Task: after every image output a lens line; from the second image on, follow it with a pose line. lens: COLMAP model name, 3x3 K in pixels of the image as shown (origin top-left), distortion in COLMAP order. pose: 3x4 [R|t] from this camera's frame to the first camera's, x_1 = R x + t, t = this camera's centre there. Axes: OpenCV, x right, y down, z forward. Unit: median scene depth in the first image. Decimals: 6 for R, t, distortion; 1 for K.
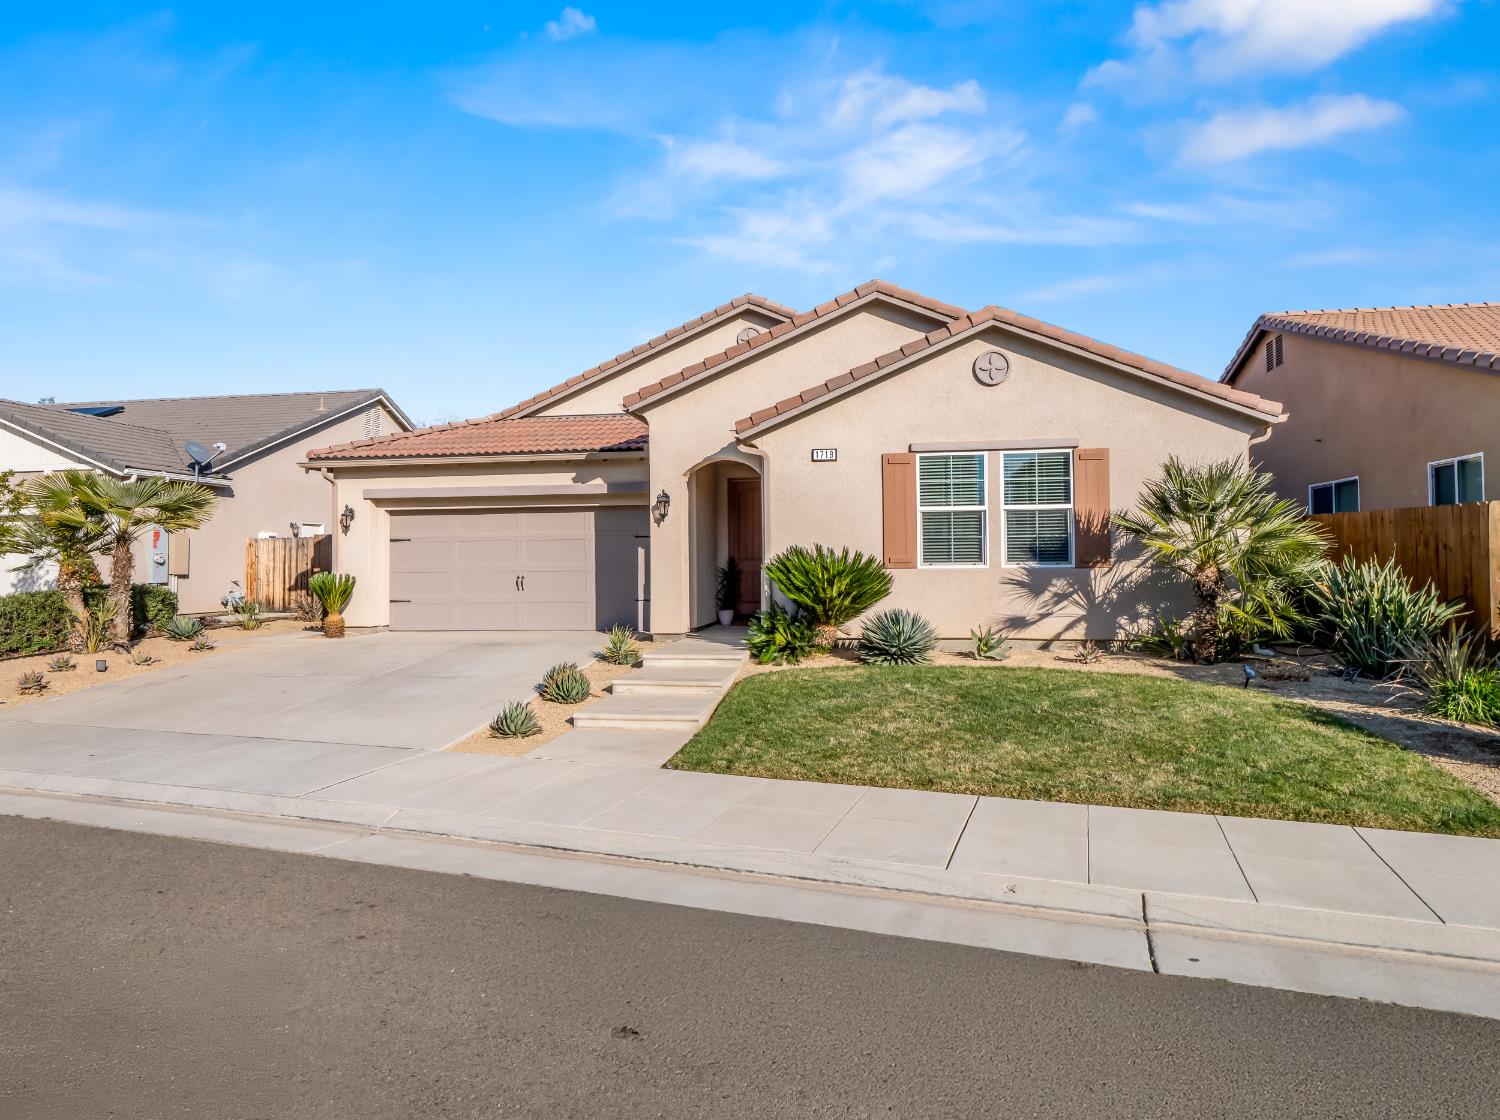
lens RADIAL K [[888.3, 0, 753.6], [0, 888.3, 560.1], [0, 0, 1]] dist [0.005217, -0.011531]
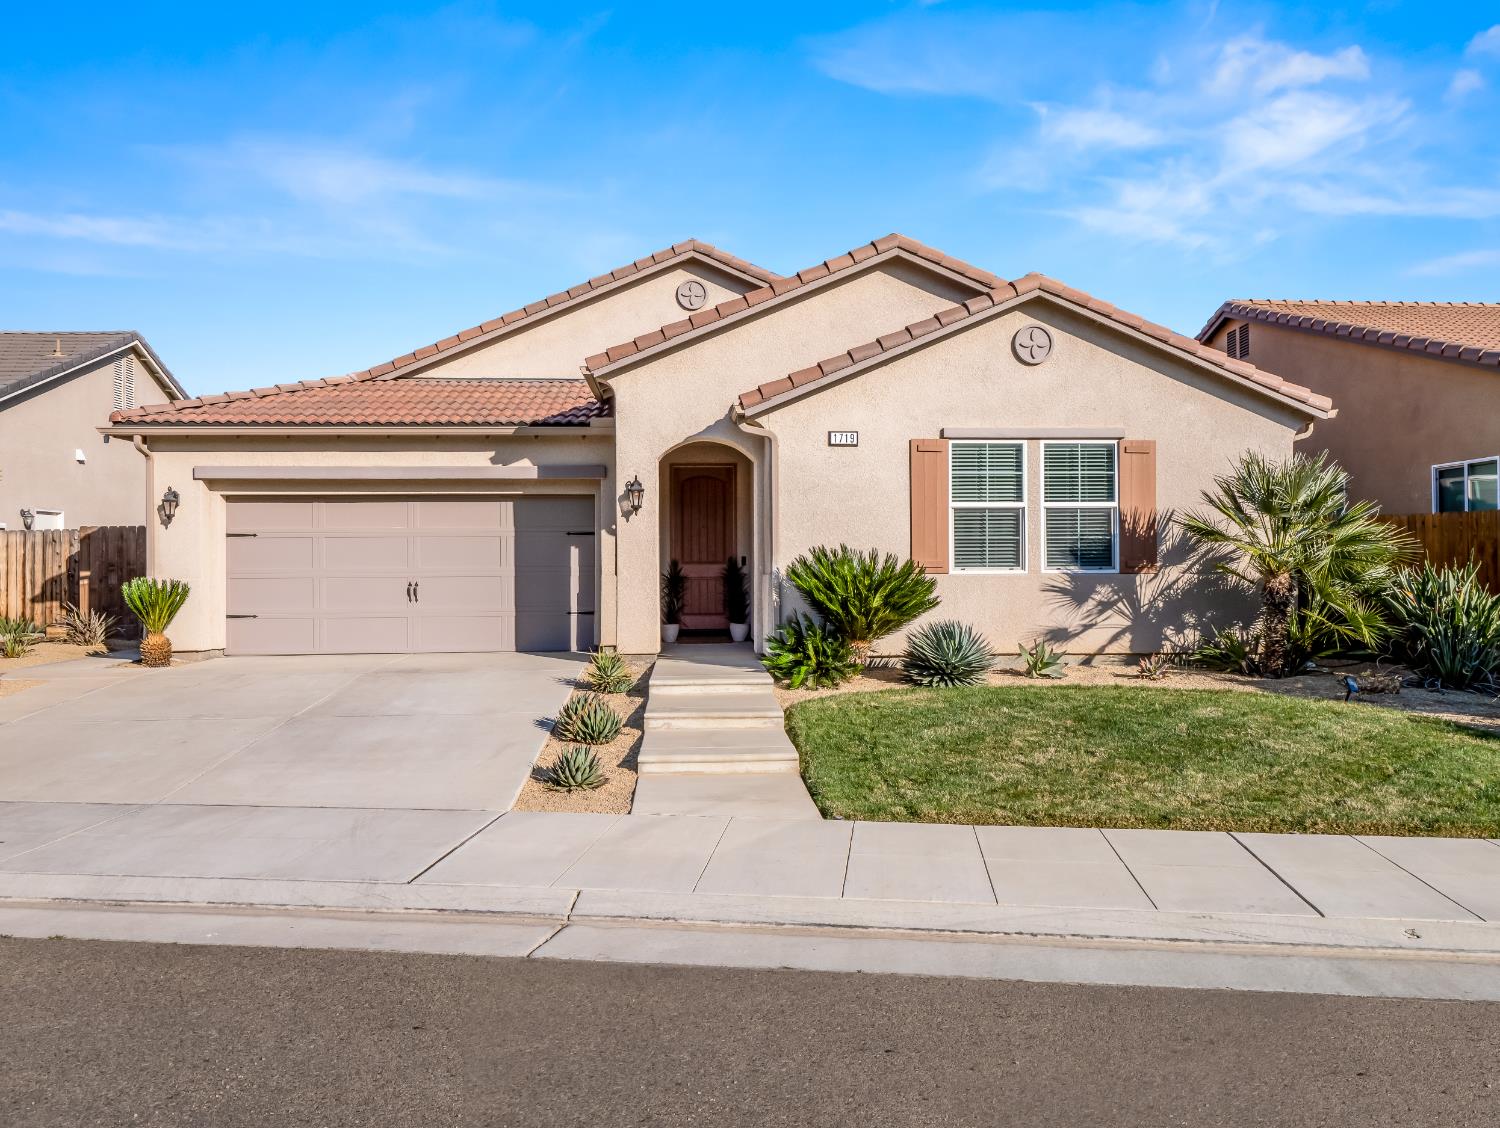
lens RADIAL K [[1057.0, 0, 763.3], [0, 1057.0, 566.1], [0, 0, 1]] dist [0.000685, -0.011010]
pose [[0.975344, 0.002286, 0.220679, -0.222276], [-0.003212, 0.999987, 0.003839, -0.001300], [-0.220667, -0.004453, 0.975339, 0.039964]]
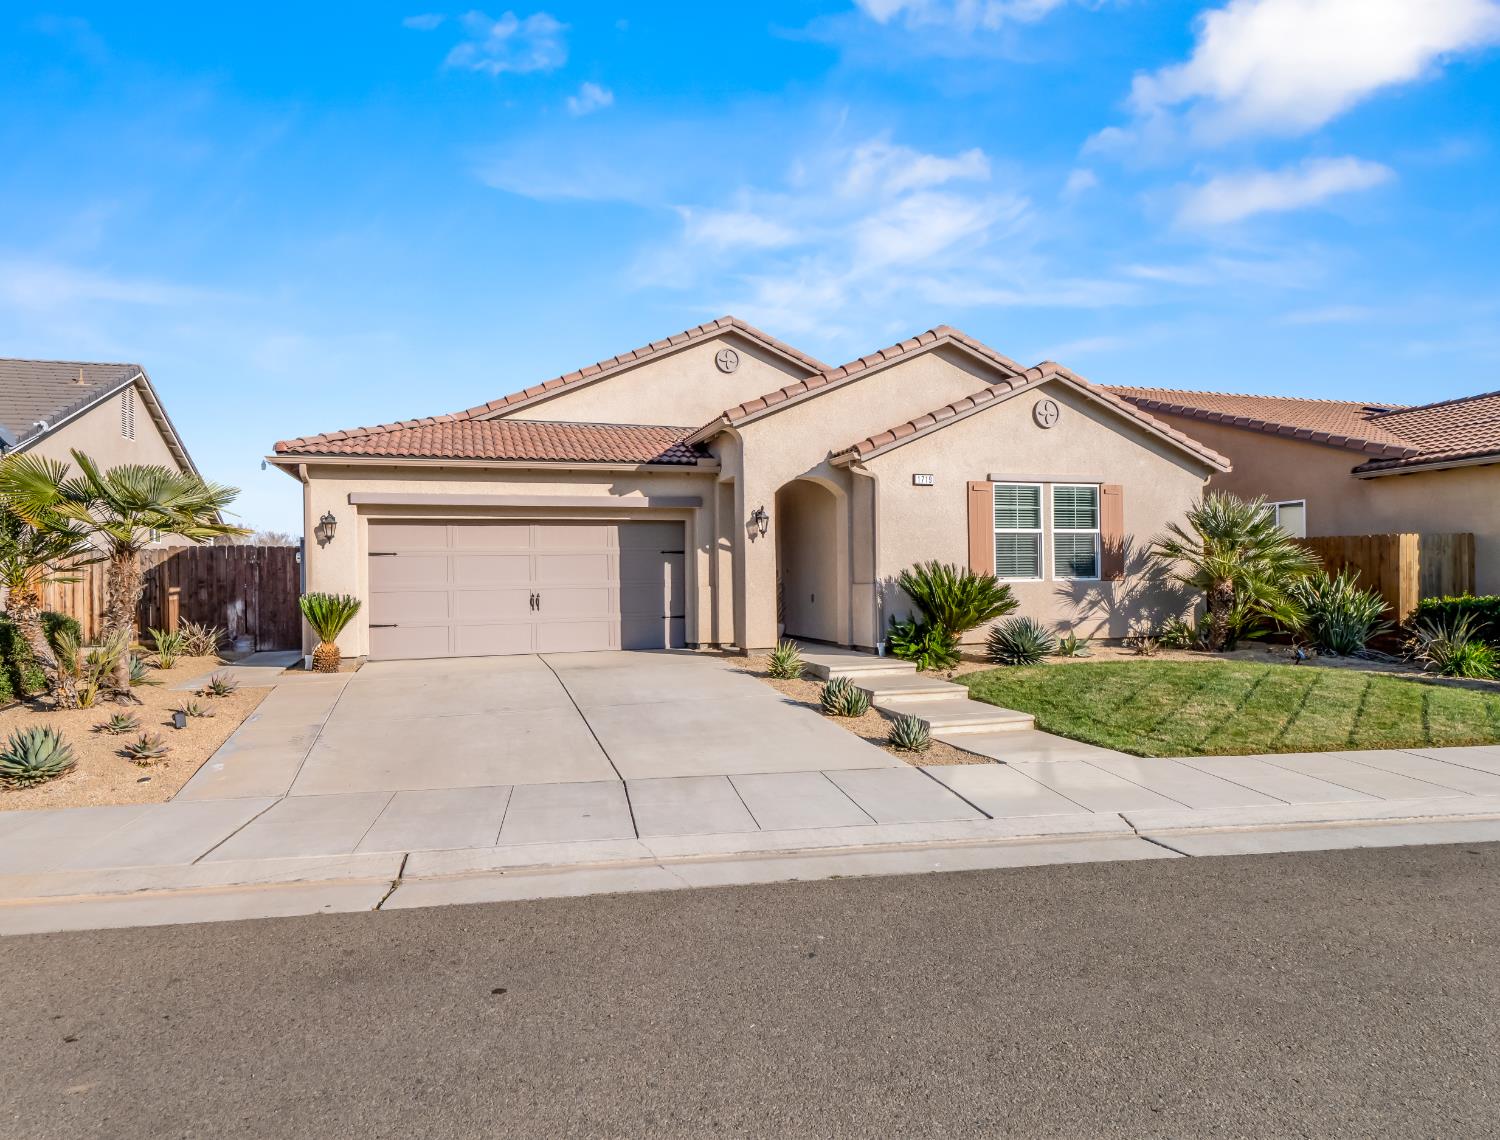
lens RADIAL K [[865.0, 0, 739.6], [0, 865.0, 568.5], [0, 0, 1]] dist [-0.007758, -0.002394]
pose [[0.894598, -0.000199, 0.446872, -0.625659], [0.004191, 0.999960, -0.007943, -0.000410], [-0.446852, 0.008978, 0.894563, 0.144979]]
